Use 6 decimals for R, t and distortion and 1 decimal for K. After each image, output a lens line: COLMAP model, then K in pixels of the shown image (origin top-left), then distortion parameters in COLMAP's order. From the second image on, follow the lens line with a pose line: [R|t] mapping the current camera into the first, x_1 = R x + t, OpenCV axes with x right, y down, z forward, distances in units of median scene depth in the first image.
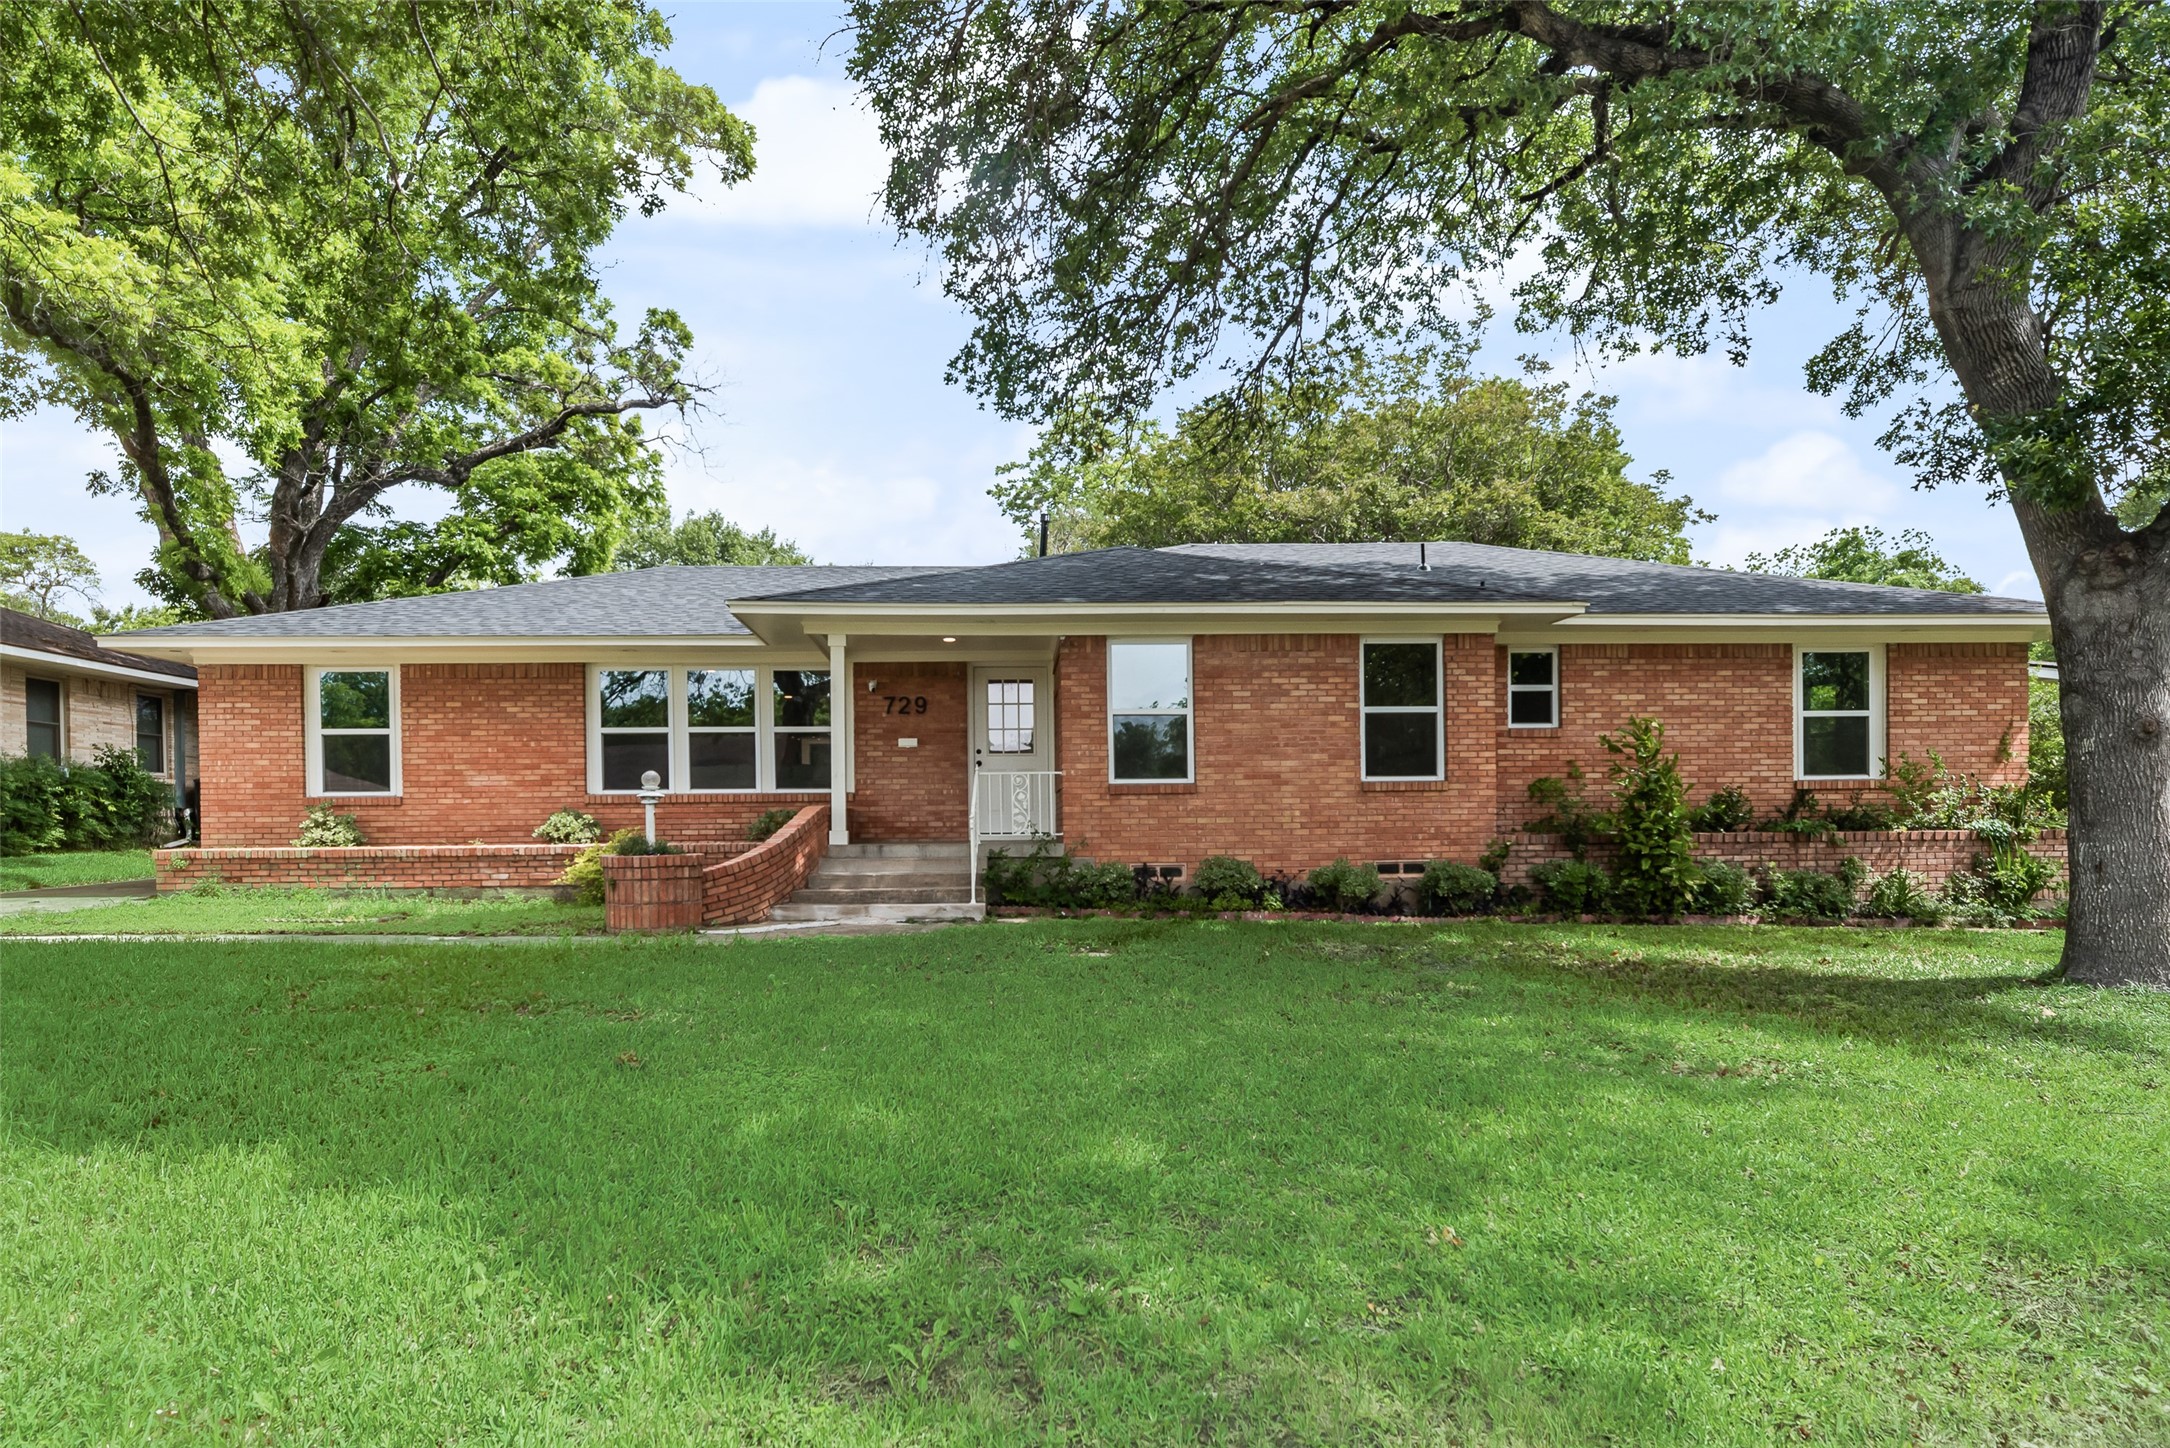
lens RADIAL K [[936.9, 0, 1140.7], [0, 936.9, 738.7], [0, 0, 1]] dist [0.000654, 0.000150]
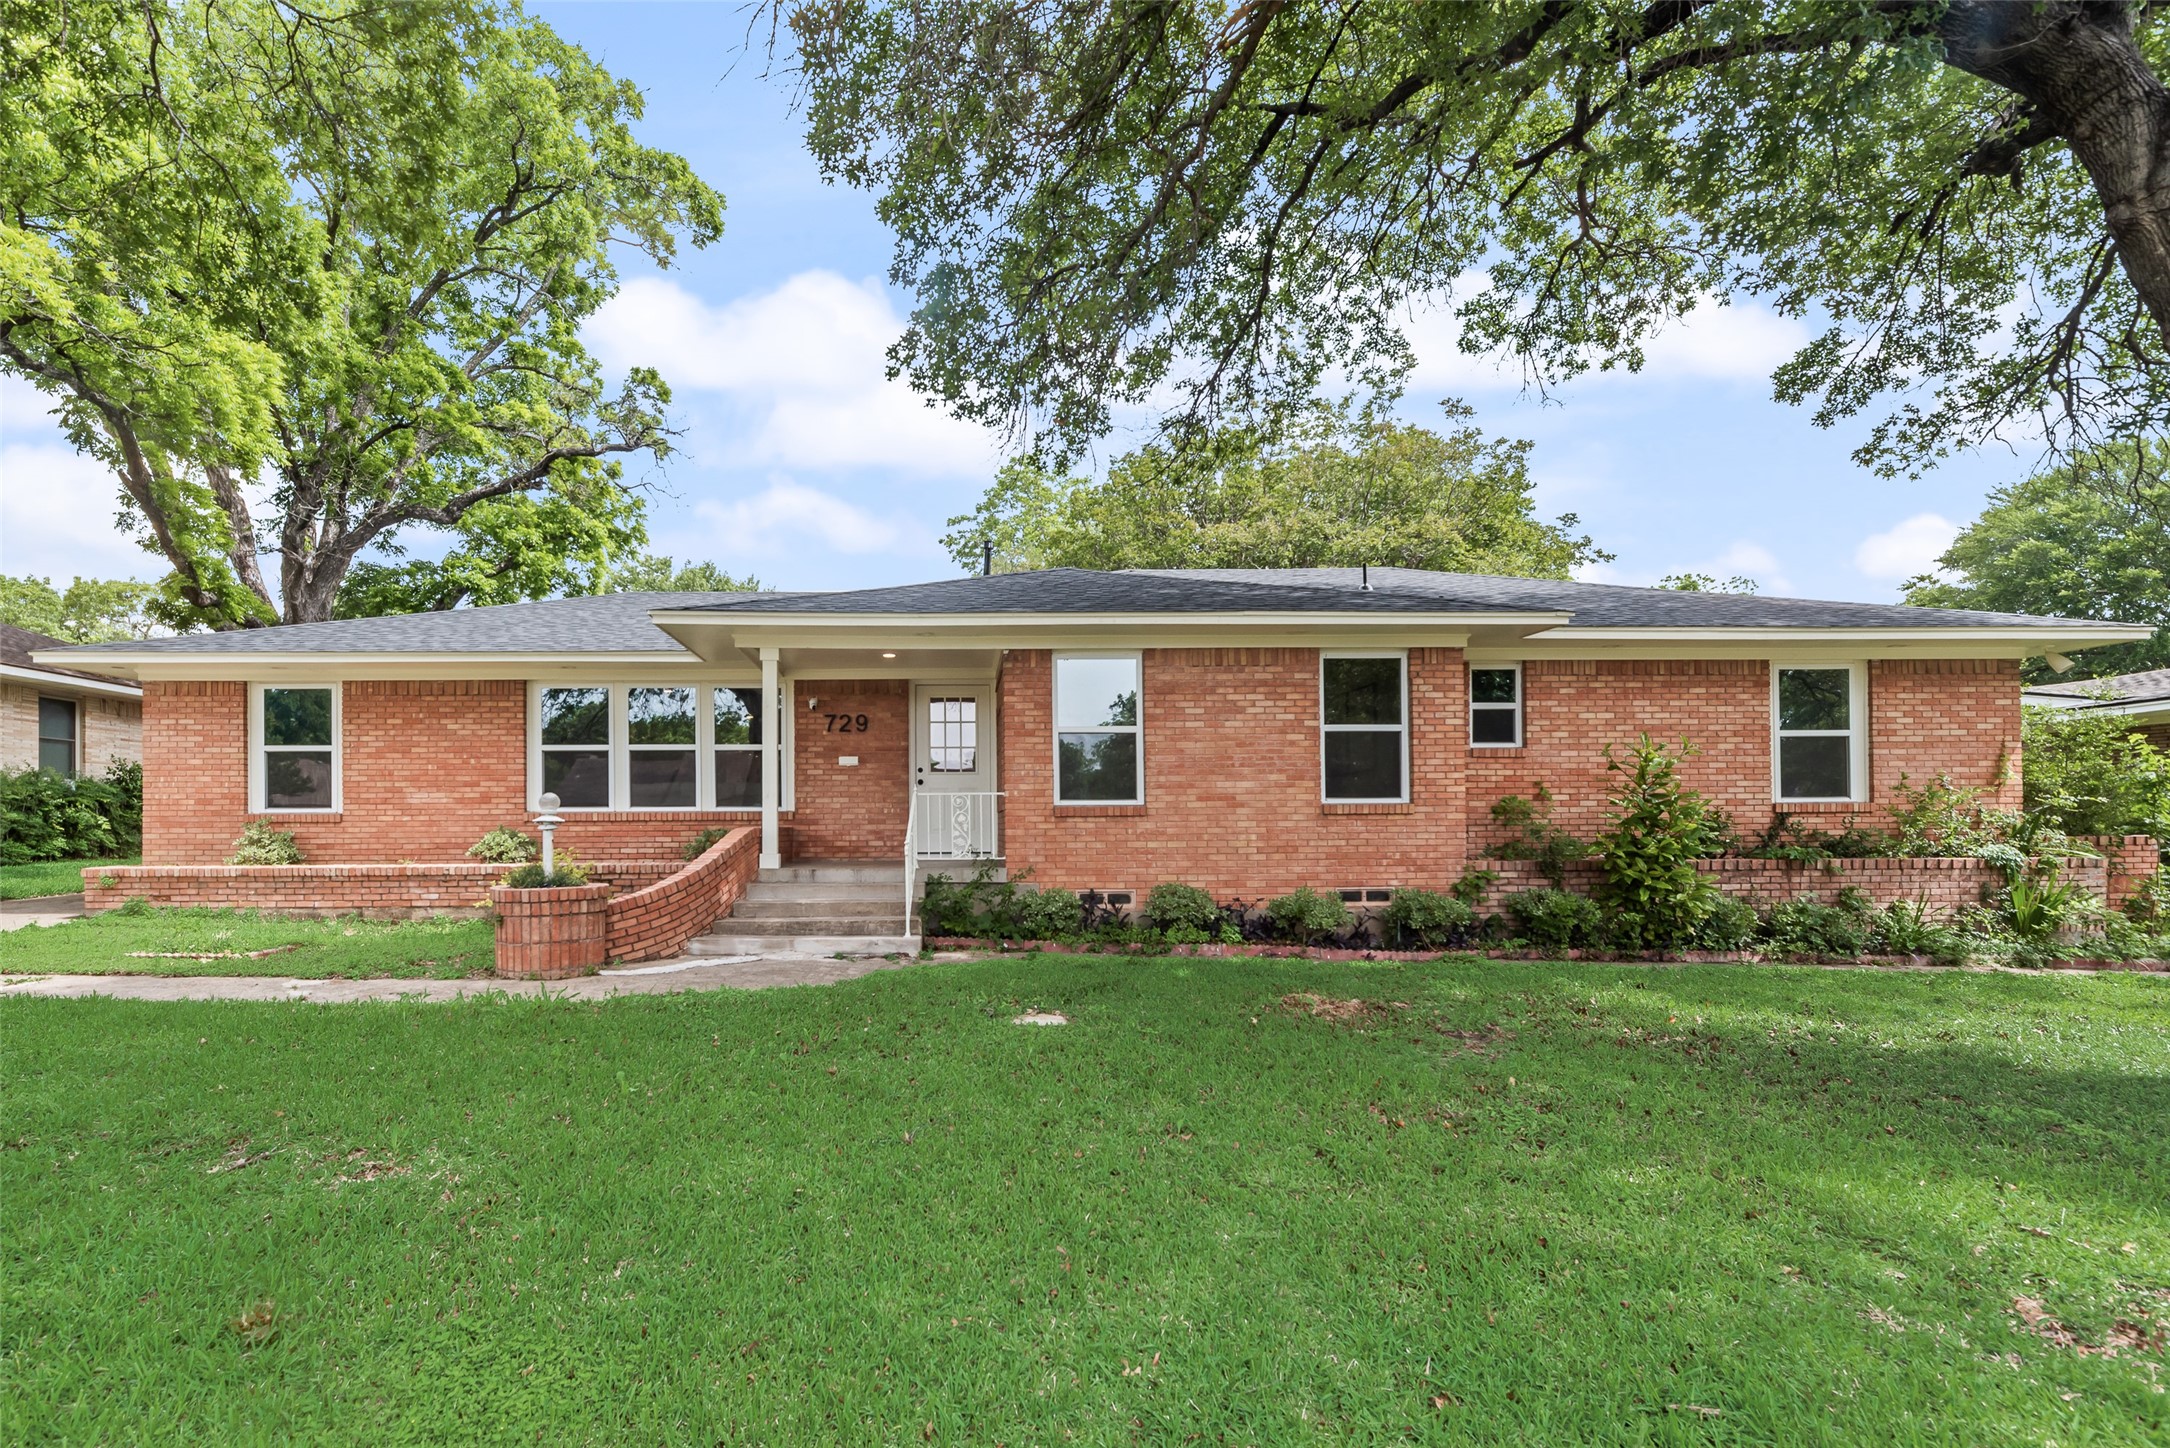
lens RADIAL K [[897.8, 0, 1085.0], [0, 897.8, 724.0], [0, 0, 1]] dist [-0.002747, 0.000106]
pose [[0.999974, 0.002569, 0.006671, -0.009059], [-0.002323, 0.999327, -0.036611, -0.000908], [-0.006761, 0.036595, 0.999307, 0.090554]]
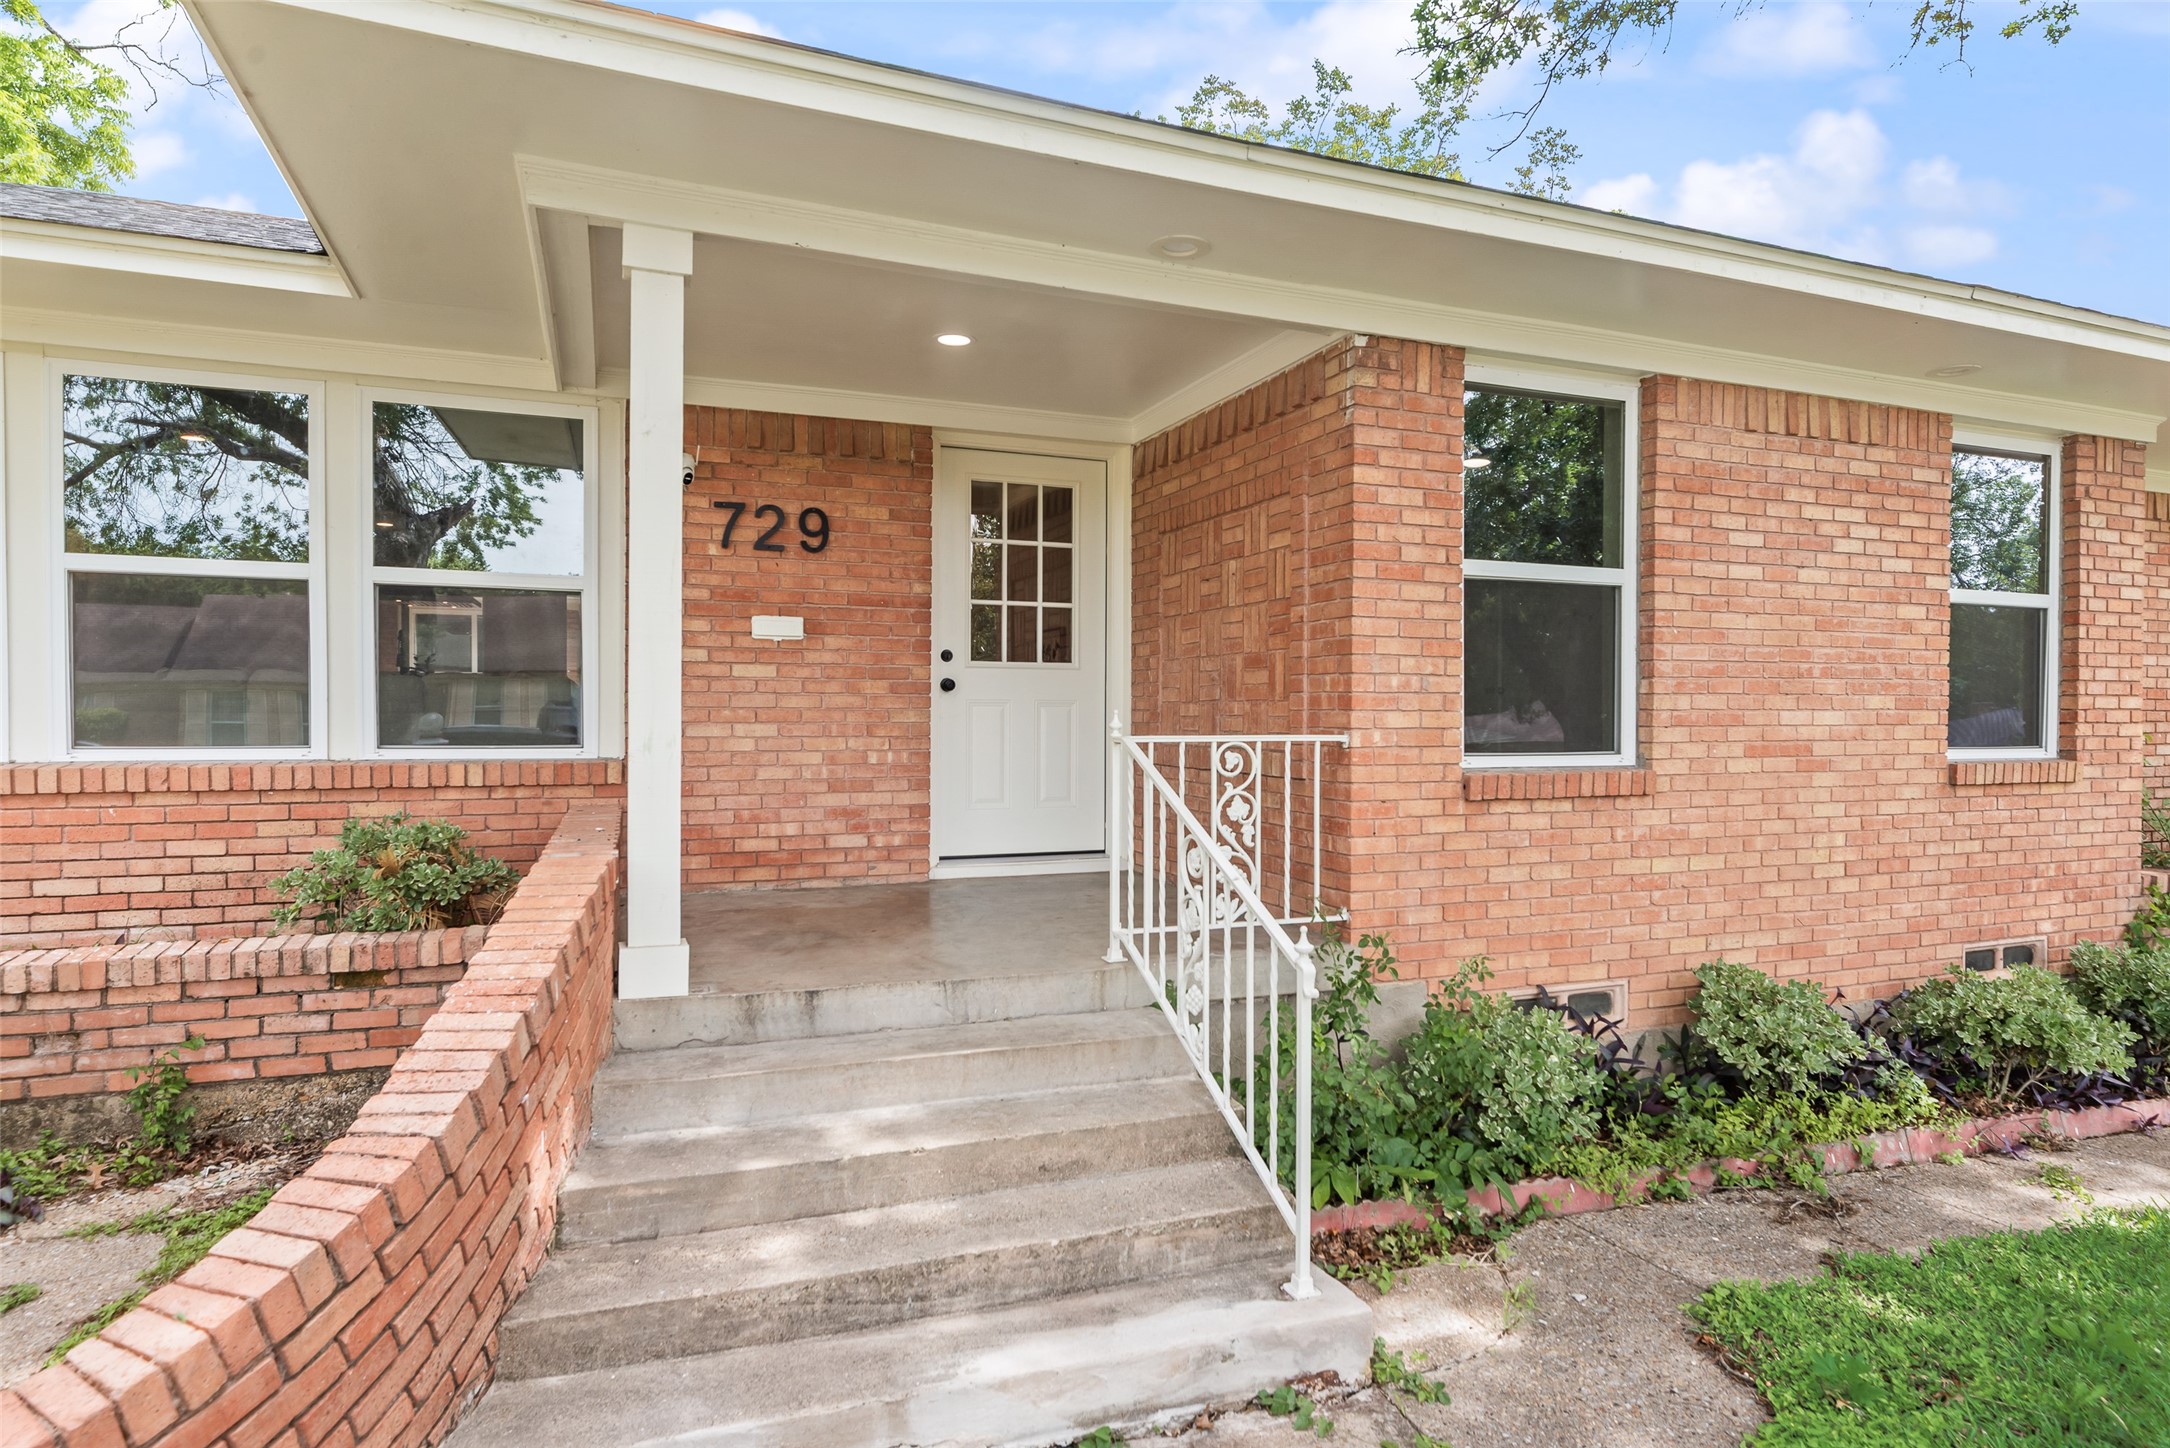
lens RADIAL K [[1059.9, 0, 1082.2], [0, 1059.9, 637.6], [0, 0, 1]] dist [-0.002750, -0.000291]
pose [[0.956898, 0.034405, 0.288379, -0.276280], [-0.037271, 0.999295, 0.004452, 0.001632], [-0.288022, -0.015009, 0.957506, 0.635537]]
